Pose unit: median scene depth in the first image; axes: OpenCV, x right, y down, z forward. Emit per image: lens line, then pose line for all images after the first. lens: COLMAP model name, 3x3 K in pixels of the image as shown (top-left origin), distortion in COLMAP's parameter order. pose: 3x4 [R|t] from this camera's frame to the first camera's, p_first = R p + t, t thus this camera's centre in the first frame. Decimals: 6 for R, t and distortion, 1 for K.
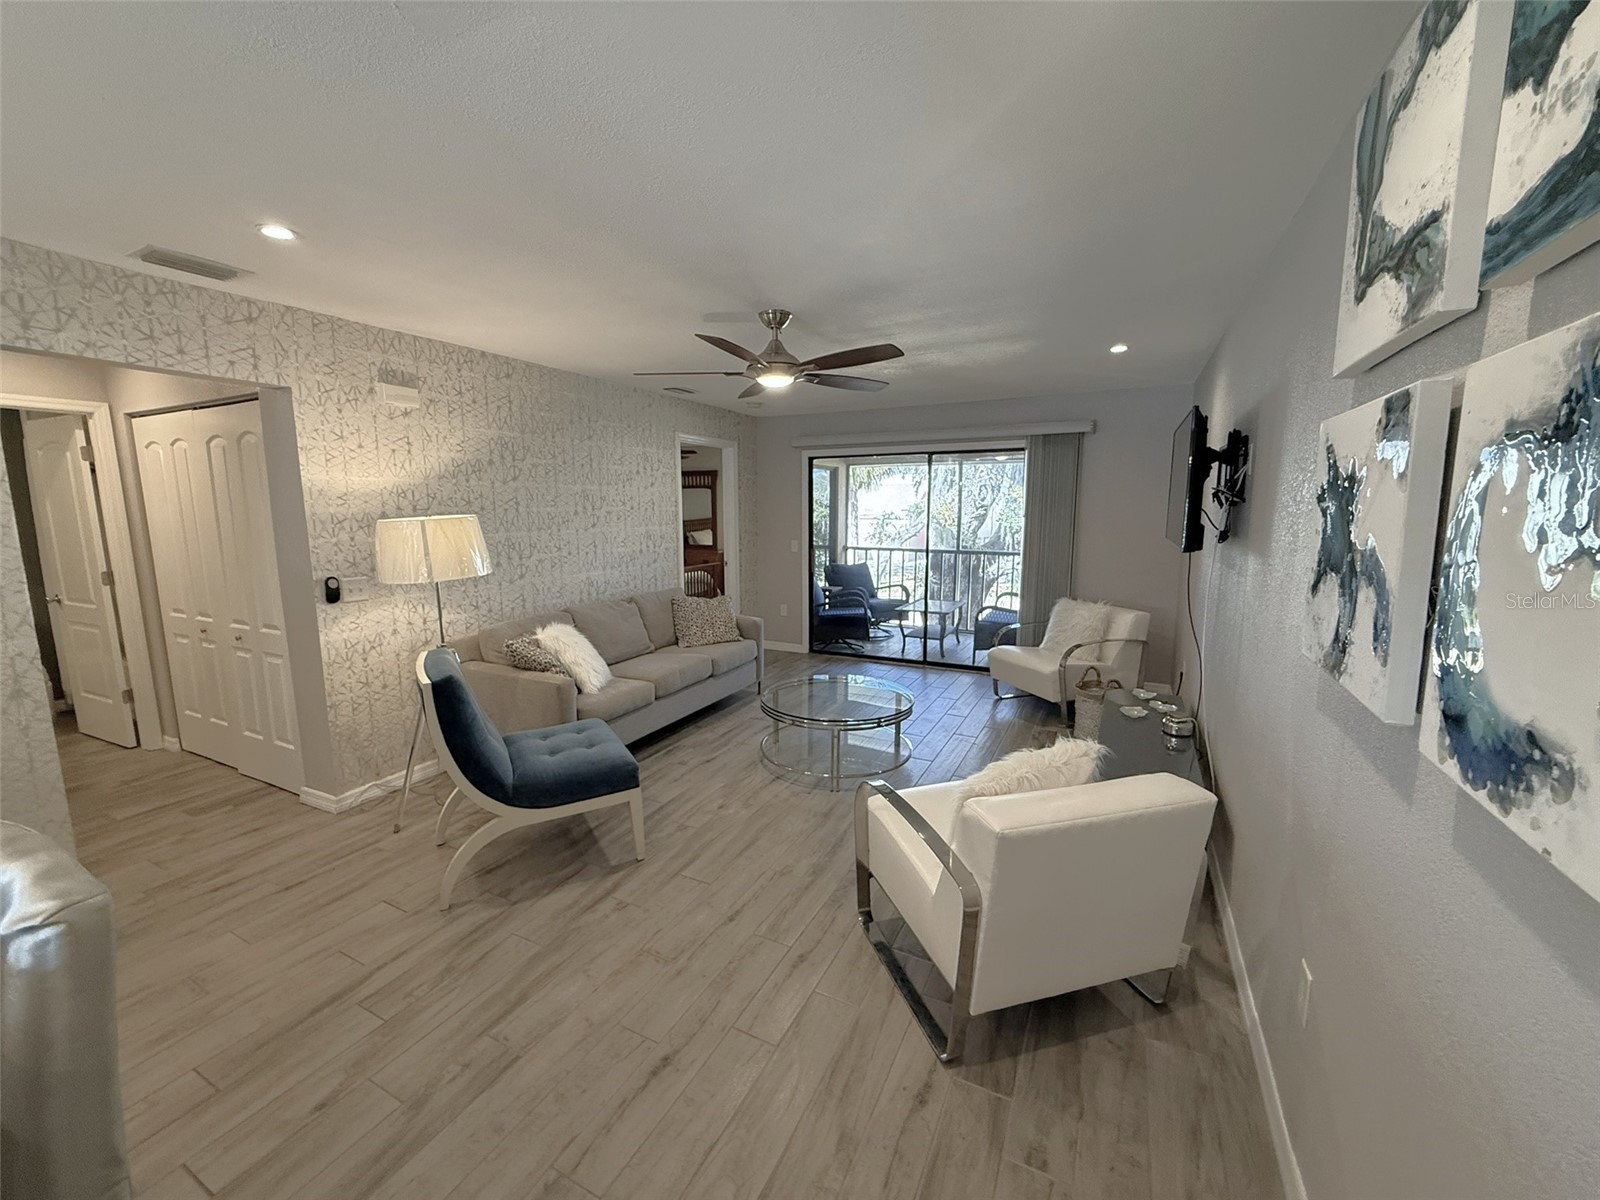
lens RADIAL K [[637.7, 0, 794.2], [0, 637.7, 600.1], [0, 0, 1]] dist [-0.001094, 0.000374]
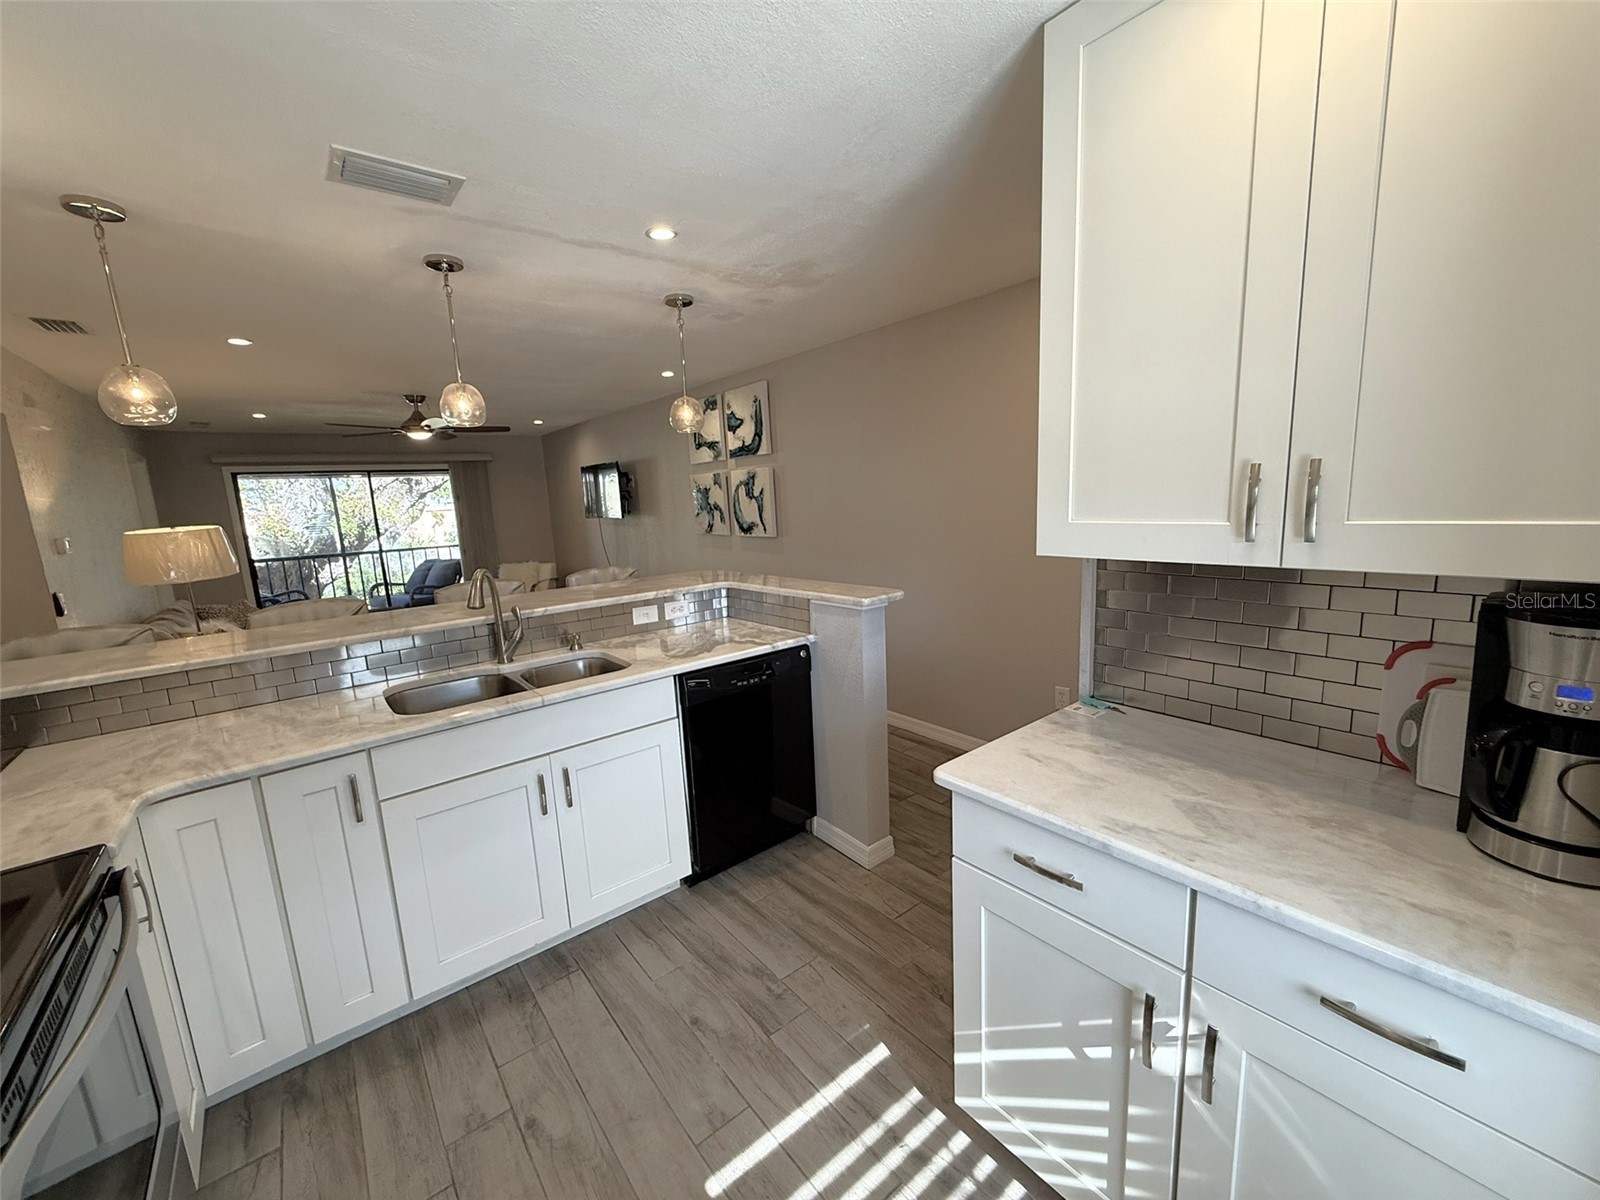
lens RADIAL K [[637.7, 0, 794.9], [0, 637.7, 599.1], [0, 0, 1]] dist [-0.001094, 0.000374]
pose [[0.411284, -0.167950, 0.895901, -1.186161], [0.181136, 0.978335, 0.100249, 0.091595], [-0.893328, 0.121049, 0.432796, -0.558637]]
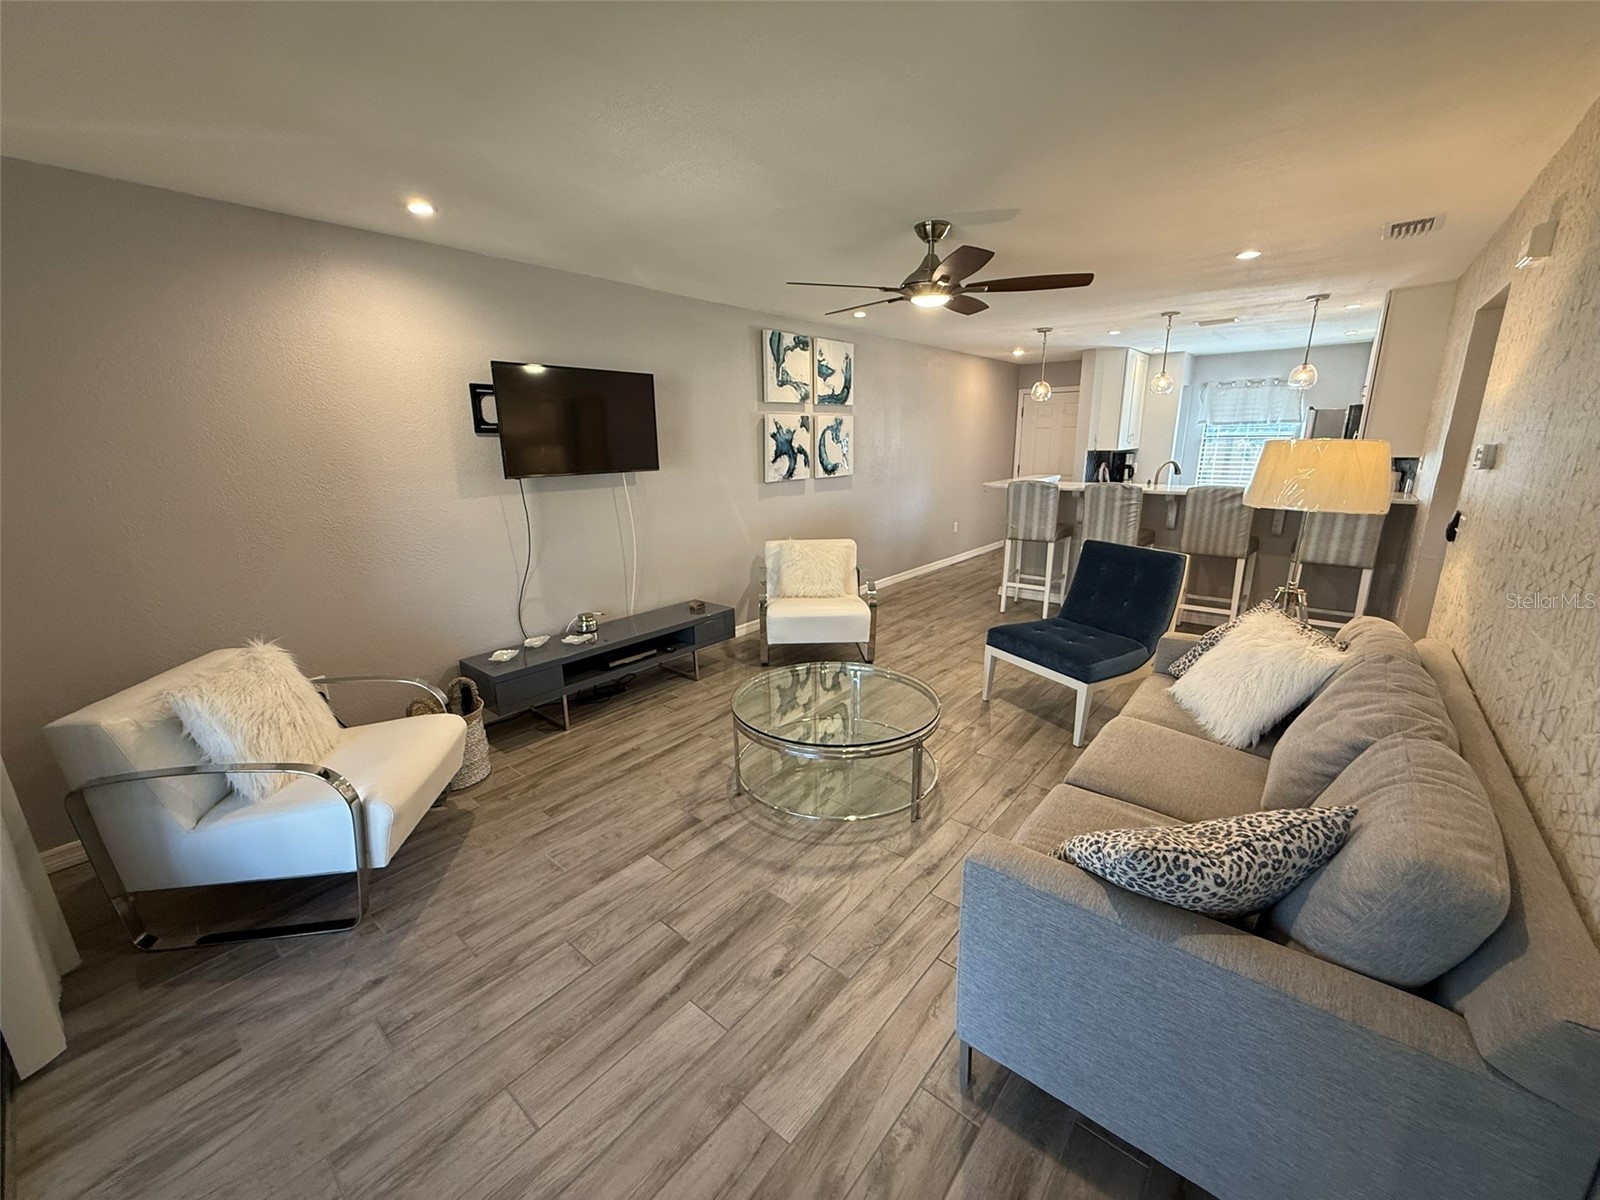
lens RADIAL K [[637.7, 0, 797.8], [0, 637.7, 596.6], [0, 0, 1]] dist [-0.001094, 0.000374]
pose [[-0.976653, -0.035663, 0.211842, -0.051752], [0.048113, 0.924762, 0.377493, -0.298070], [-0.209366, 0.378872, -0.901455, 2.020074]]
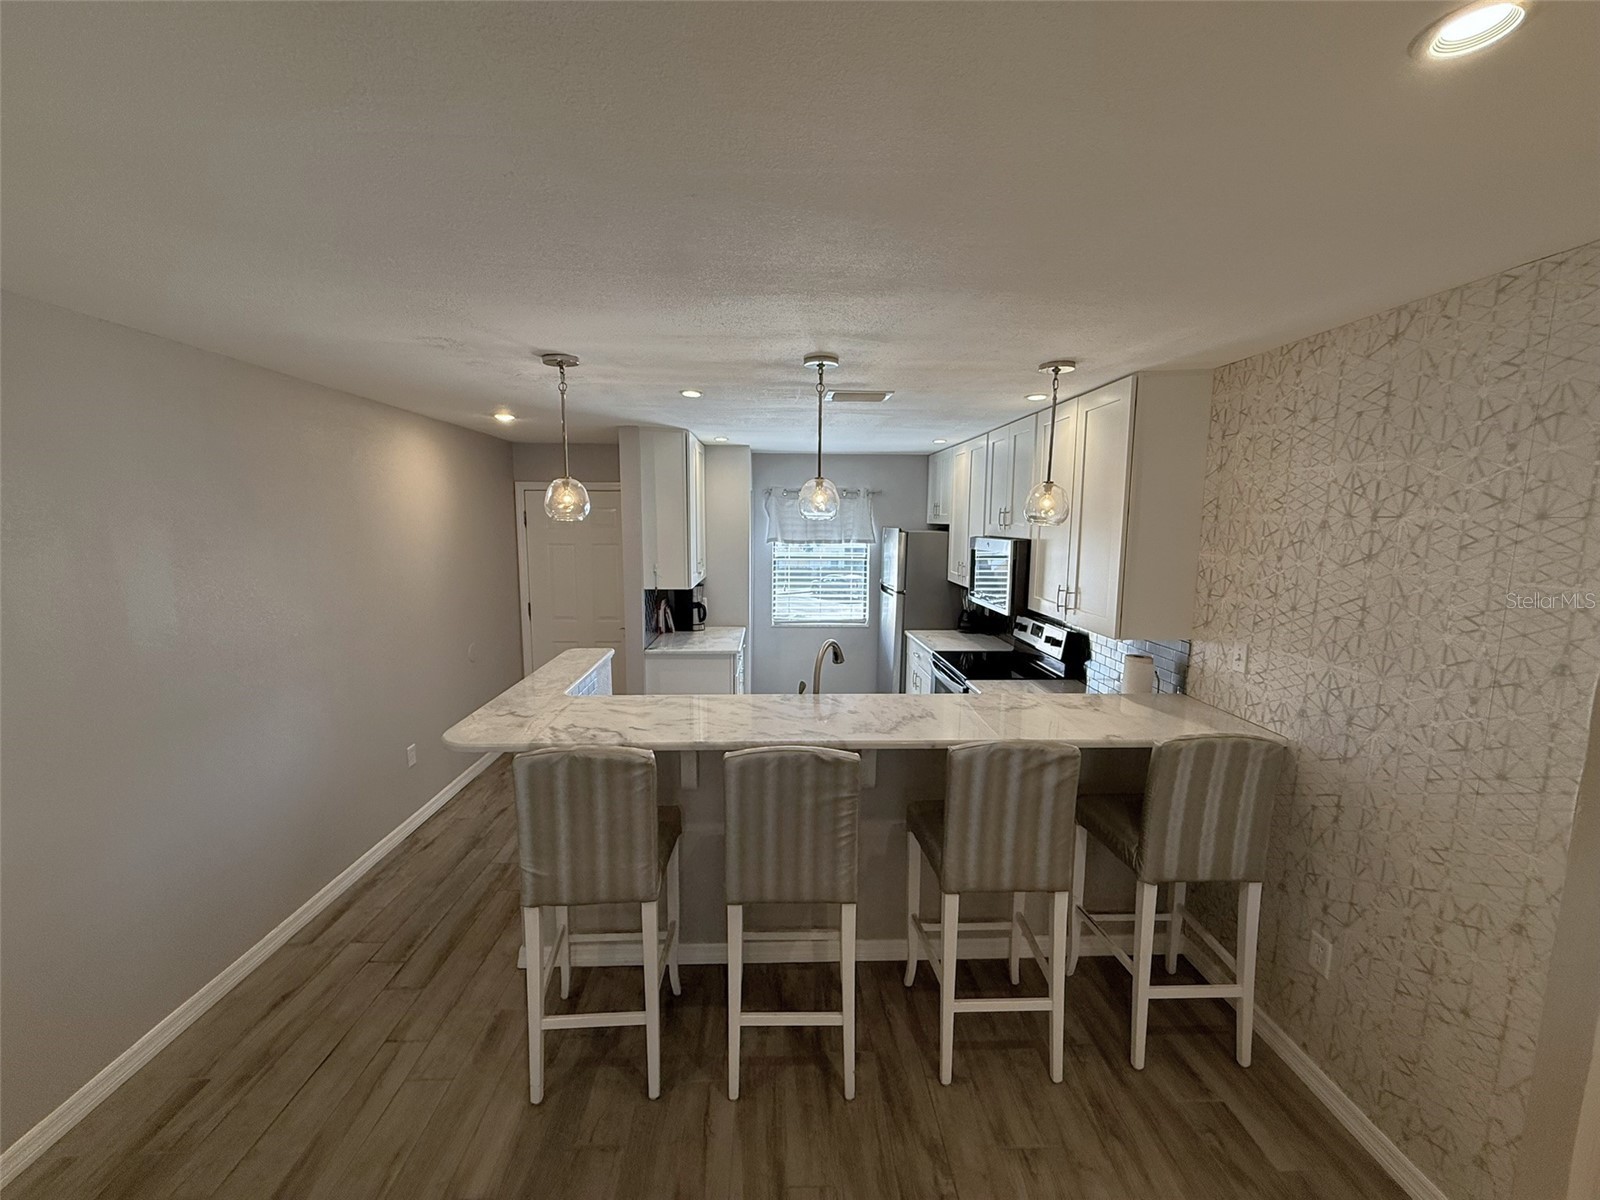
lens RADIAL K [[637.7, 0, 791.8], [0, 637.7, 600.9], [0, 0, 1]] dist [-0.001094, 0.000374]
pose [[-0.874473, 0.058952, -0.481478, -0.183351], [-0.075299, 0.964058, 0.254800, -0.218774], [0.479194, 0.259071, -0.838603, 0.810059]]
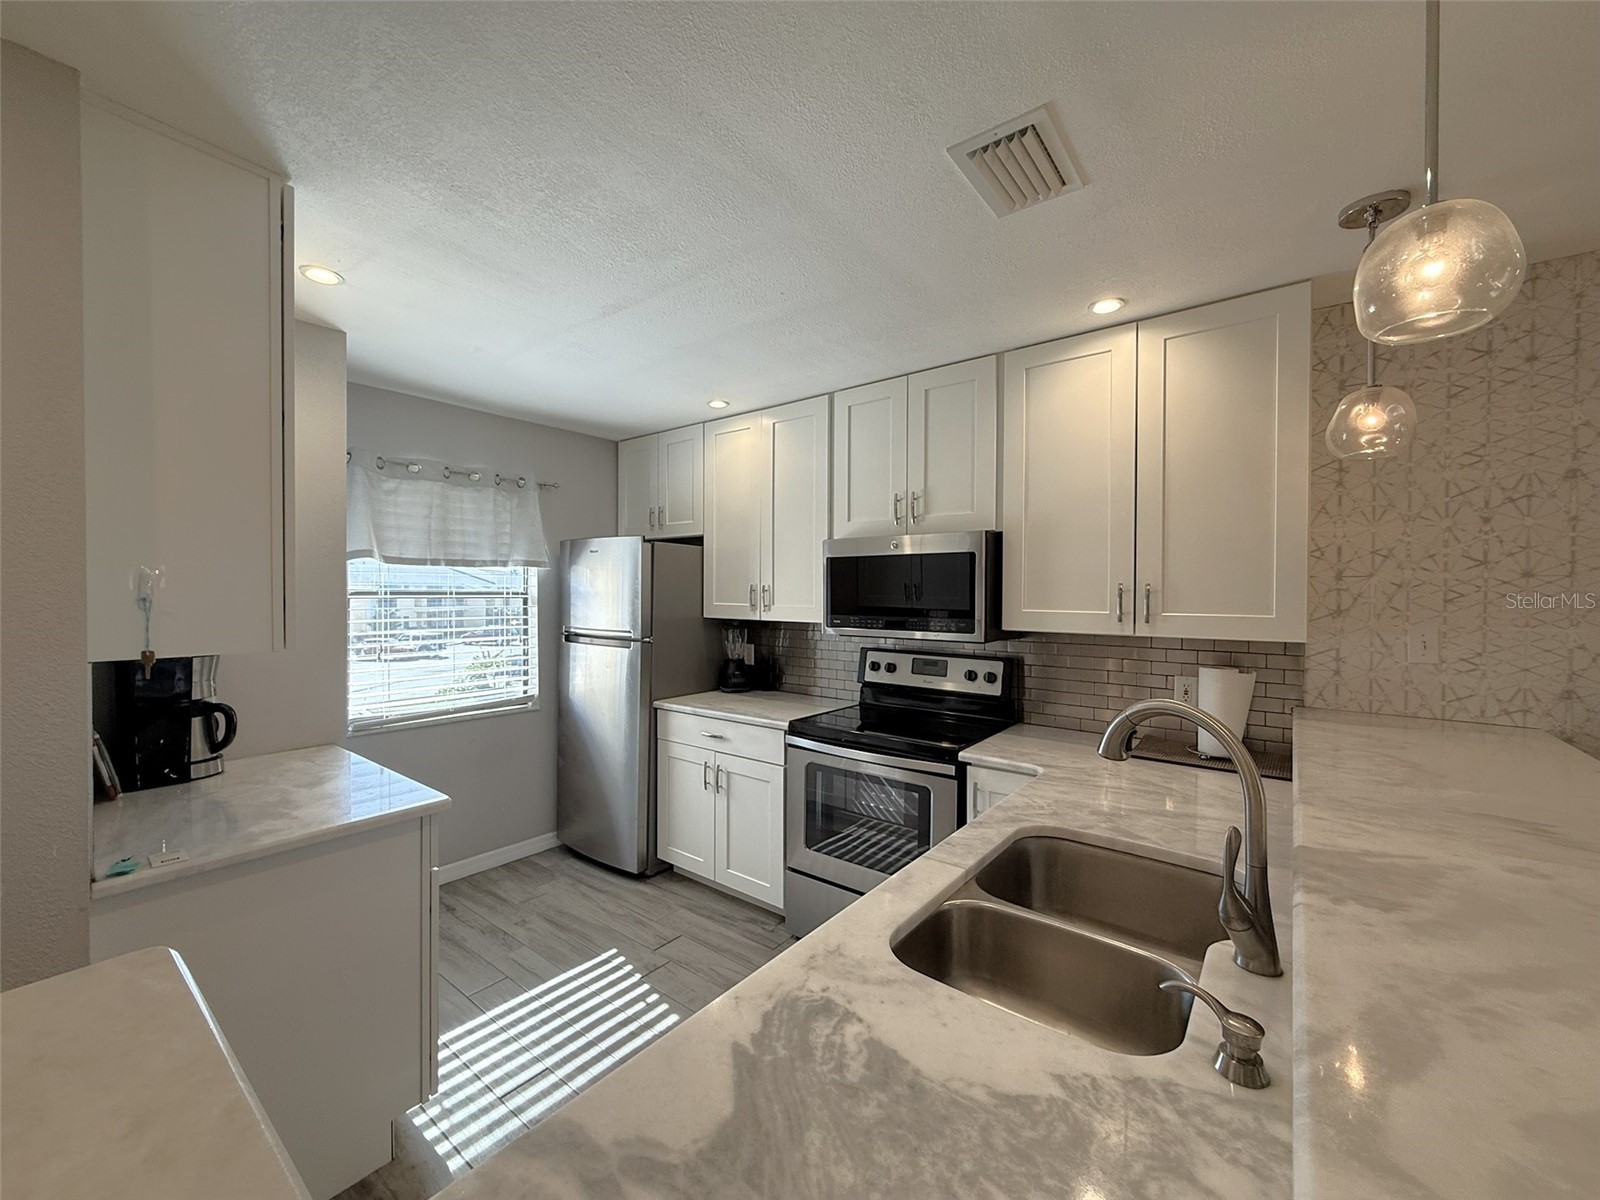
lens RADIAL K [[637.7, 0, 793.9], [0, 637.7, 599.9], [0, 0, 1]] dist [-0.001094, 0.000374]
pose [[-0.195904, 0.013547, -0.980530, -0.281078], [-0.147528, 0.988117, 0.043127, 0.026494], [0.969462, 0.153105, -0.191577, -0.064006]]
